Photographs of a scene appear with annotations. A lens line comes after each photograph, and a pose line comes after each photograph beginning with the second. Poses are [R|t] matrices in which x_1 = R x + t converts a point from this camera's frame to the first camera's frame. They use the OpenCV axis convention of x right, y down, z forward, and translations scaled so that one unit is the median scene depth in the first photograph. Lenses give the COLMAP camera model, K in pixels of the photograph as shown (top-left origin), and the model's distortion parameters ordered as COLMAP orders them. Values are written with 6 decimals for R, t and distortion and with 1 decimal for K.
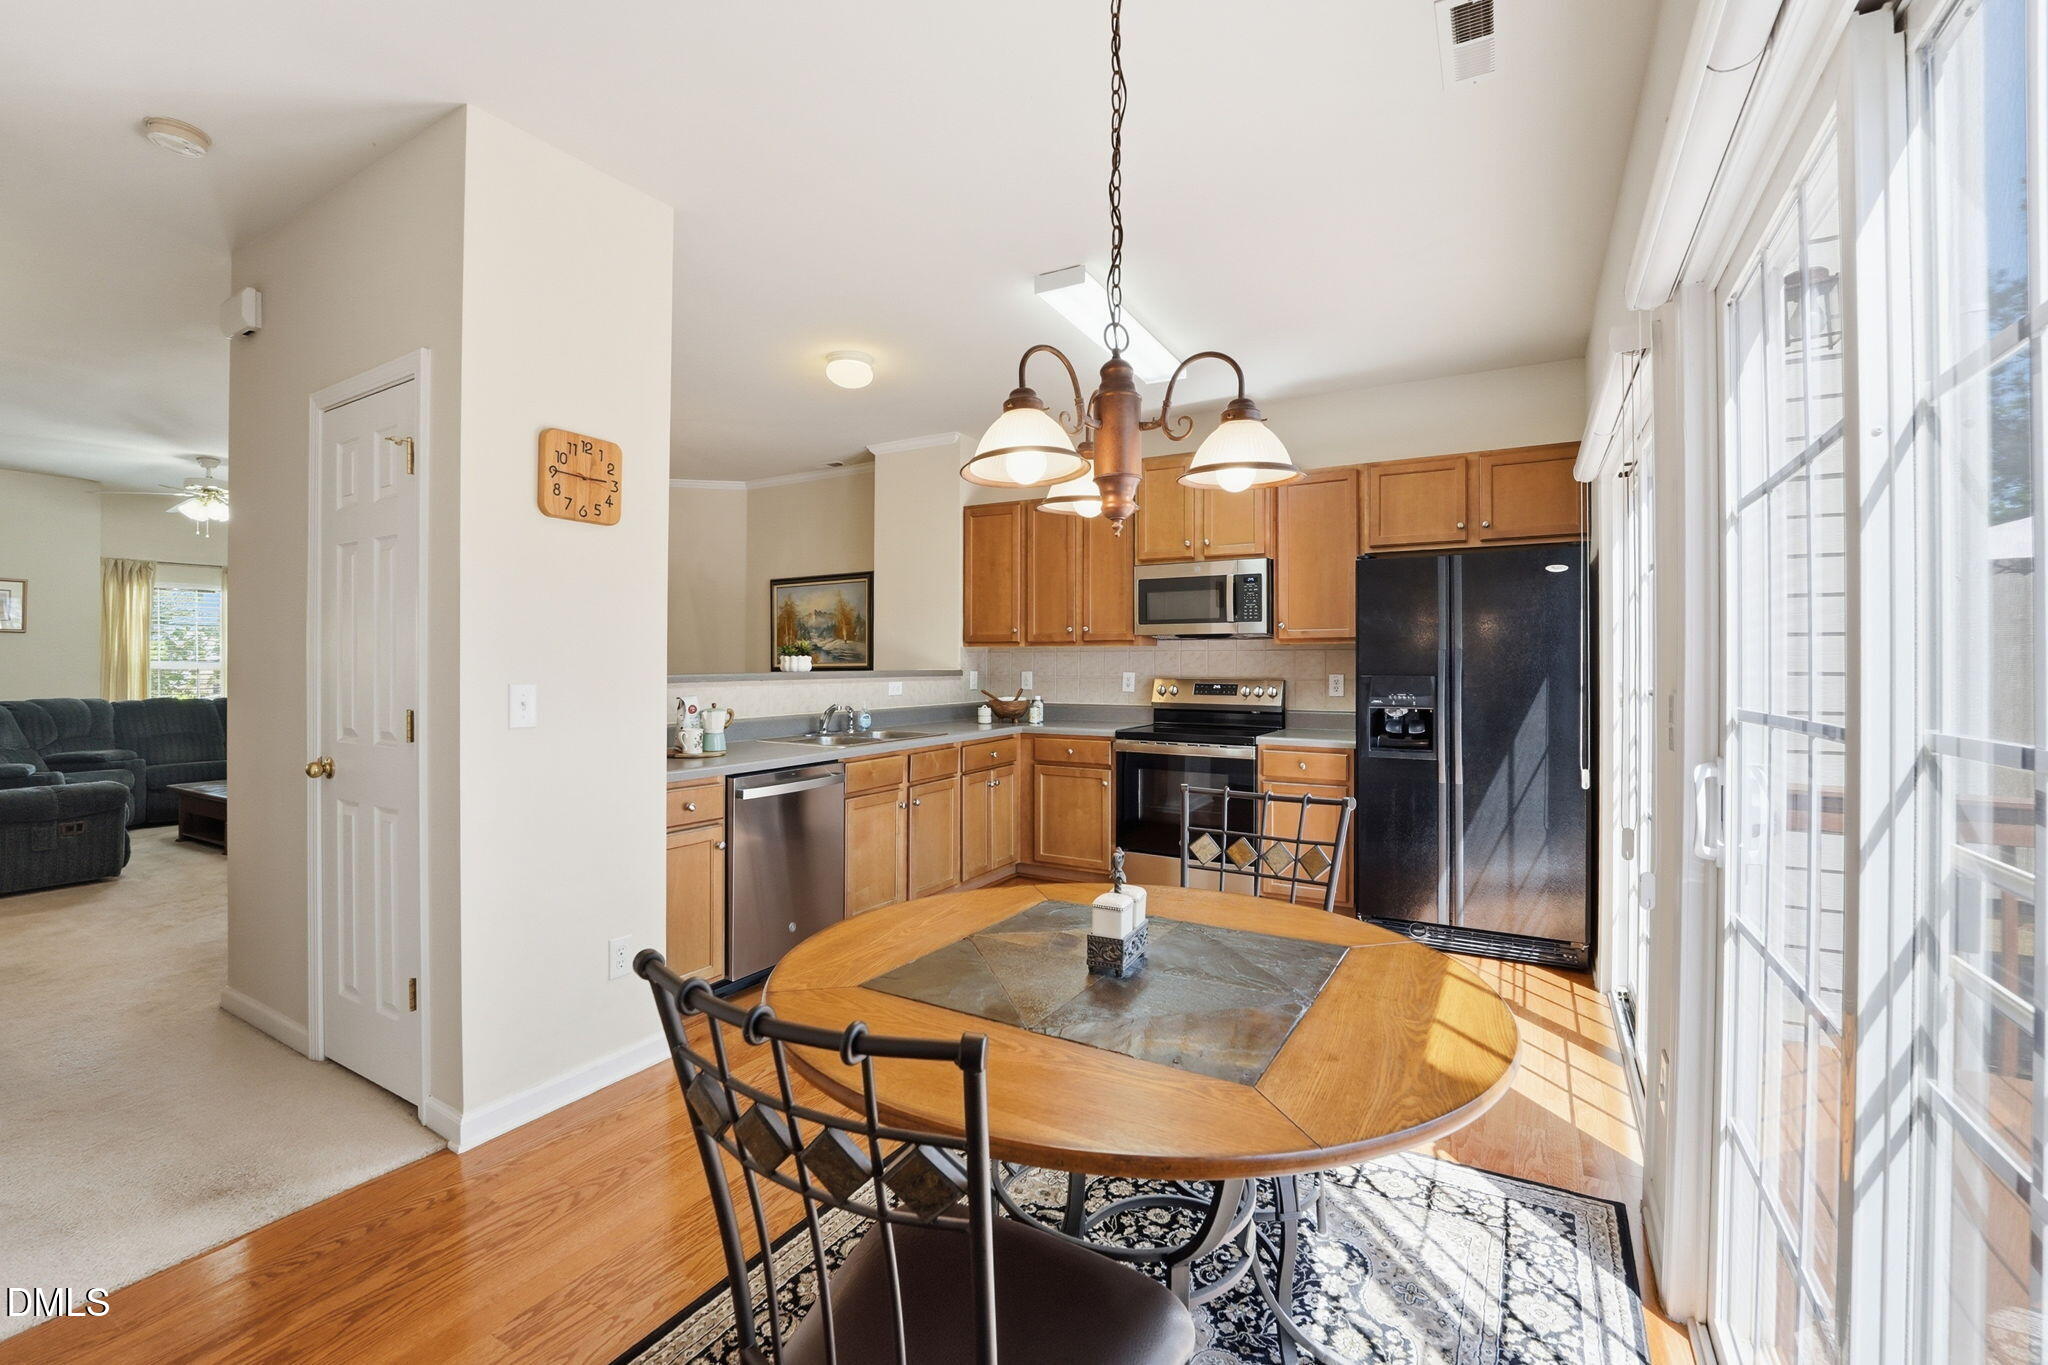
lens RADIAL K [[860.5, 0, 995.6], [0, 860.5, 666.8], [0, 0, 1]] dist [-0.026451, 0.004056]
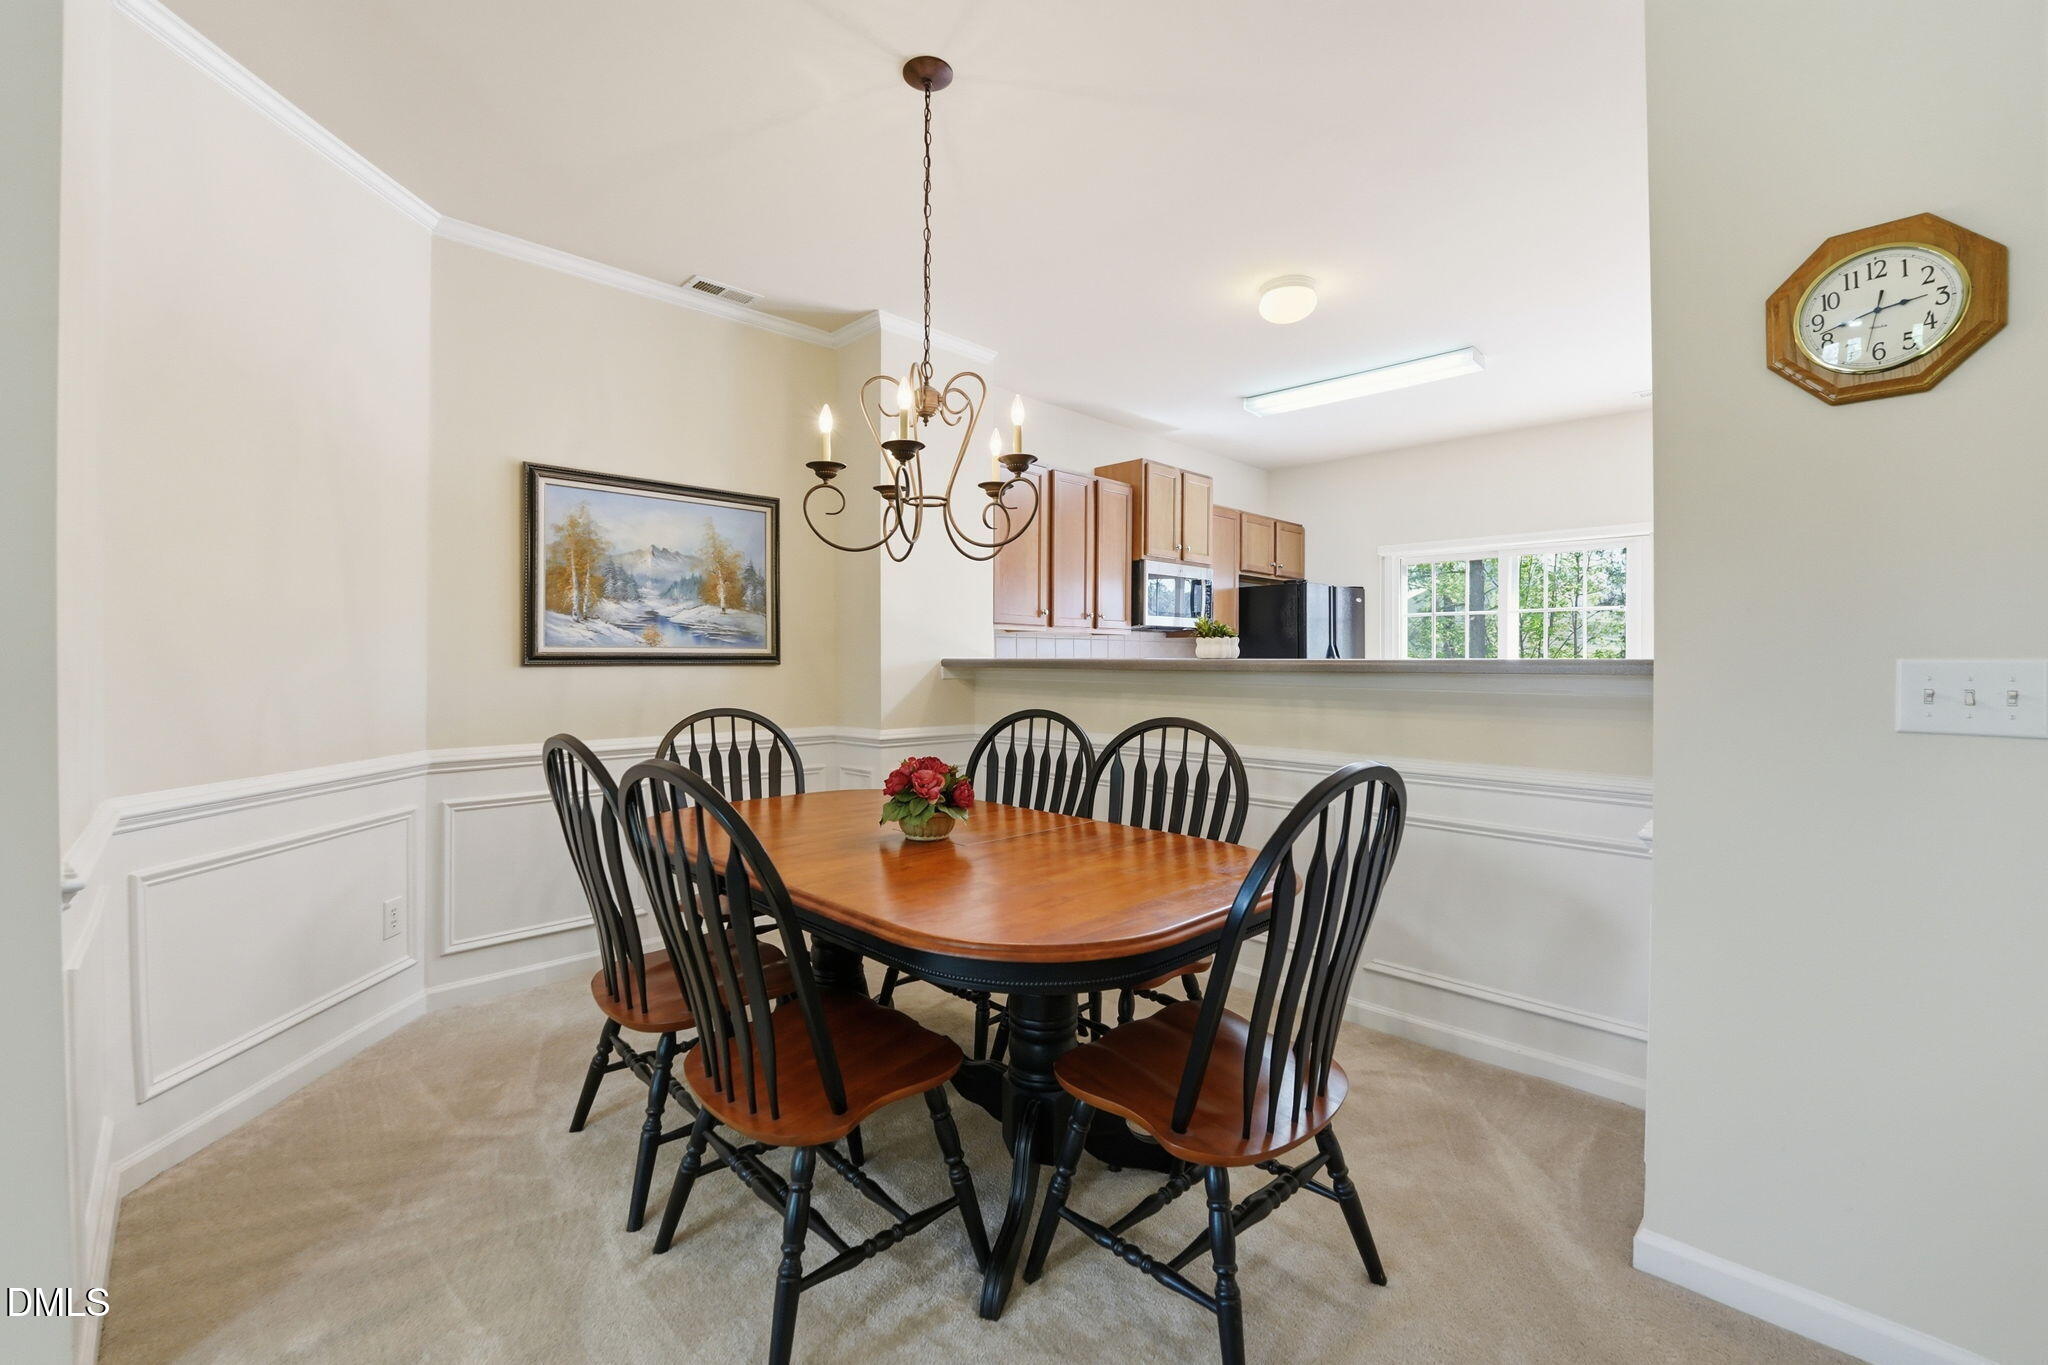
lens RADIAL K [[860.5, 0, 1027.7], [0, 860.5, 673.0], [0, 0, 1]] dist [-0.026451, 0.004056]
pose [[0.230736, -0.014748, 0.972905, -0.863632], [0.004223, 0.999891, 0.014156, 0.006608], [-0.973007, 0.000842, 0.230774, 0.859704]]
